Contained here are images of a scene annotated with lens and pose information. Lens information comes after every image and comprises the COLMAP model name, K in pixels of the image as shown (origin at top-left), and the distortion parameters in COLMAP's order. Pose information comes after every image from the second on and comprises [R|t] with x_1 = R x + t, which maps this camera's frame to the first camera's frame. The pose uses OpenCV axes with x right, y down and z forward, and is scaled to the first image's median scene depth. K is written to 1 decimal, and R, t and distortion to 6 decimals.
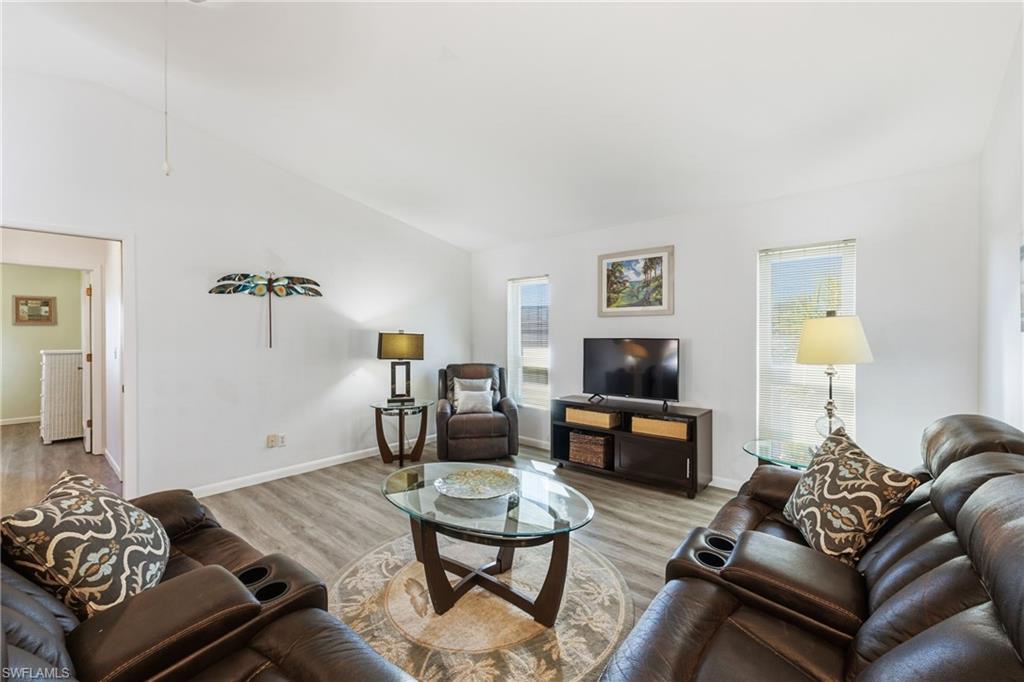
lens RADIAL K [[411.2, 0, 512.0], [0, 411.2, 341.0], [0, 0, 1]] dist [-0.000563, -0.000113]
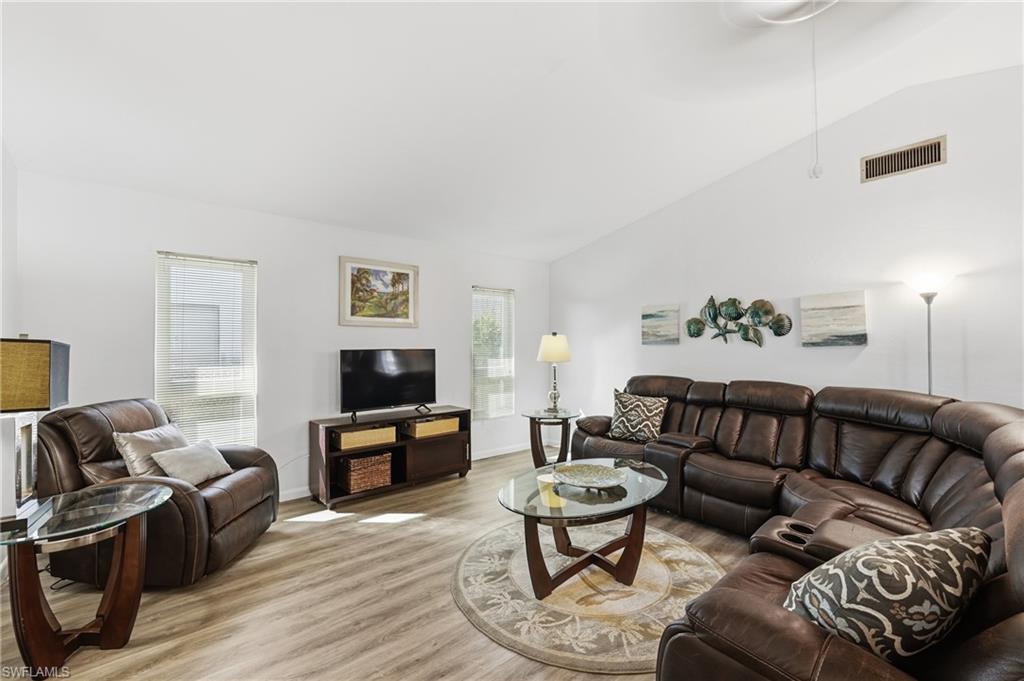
lens RADIAL K [[418.2, 0, 511.4], [0, 418.2, 345.1], [0, 0, 1]] dist [0.000047, 0.000181]
pose [[0.171909, 0.000771, 0.985112, -0.679785], [0.016399, 0.999859, -0.003644, -0.007898], [-0.984976, 0.016781, 0.171873, 0.540997]]
